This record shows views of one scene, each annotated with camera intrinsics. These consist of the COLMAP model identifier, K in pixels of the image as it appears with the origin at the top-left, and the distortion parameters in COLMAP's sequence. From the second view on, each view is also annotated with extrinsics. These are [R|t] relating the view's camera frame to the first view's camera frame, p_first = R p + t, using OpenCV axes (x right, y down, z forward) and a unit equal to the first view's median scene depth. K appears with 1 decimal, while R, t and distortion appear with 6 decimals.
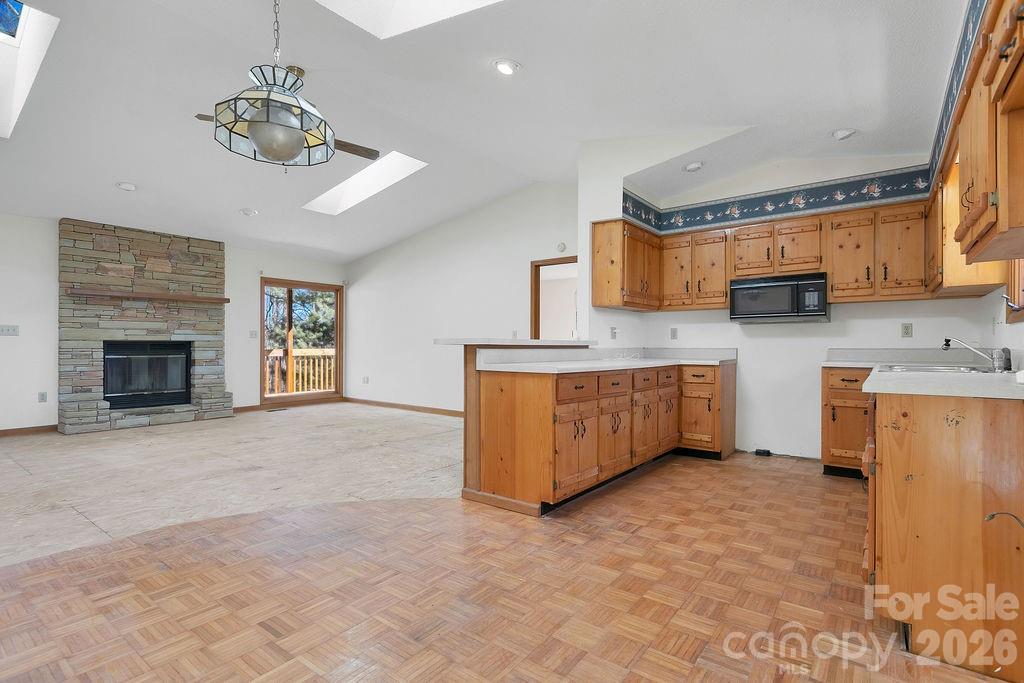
lens RADIAL K [[496.2, 0, 507.4], [0, 496.2, 336.5], [0, 0, 1]] dist [0.002792, -0.000103]
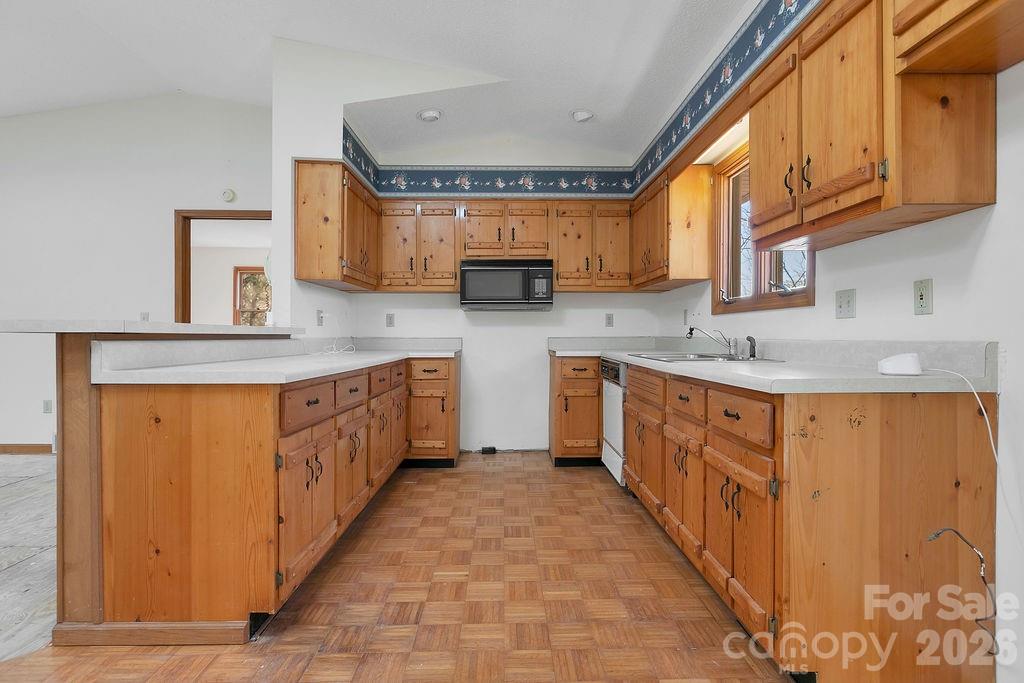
lens RADIAL K [[496.2, 0, 507.4], [0, 496.2, 336.5], [0, 0, 1]] dist [0.002792, -0.000103]
pose [[0.775766, -0.003662, 0.631010, -0.045869], [-0.009880, 0.999790, 0.017948, 0.005627], [-0.630944, -0.020158, 0.775567, 0.299890]]
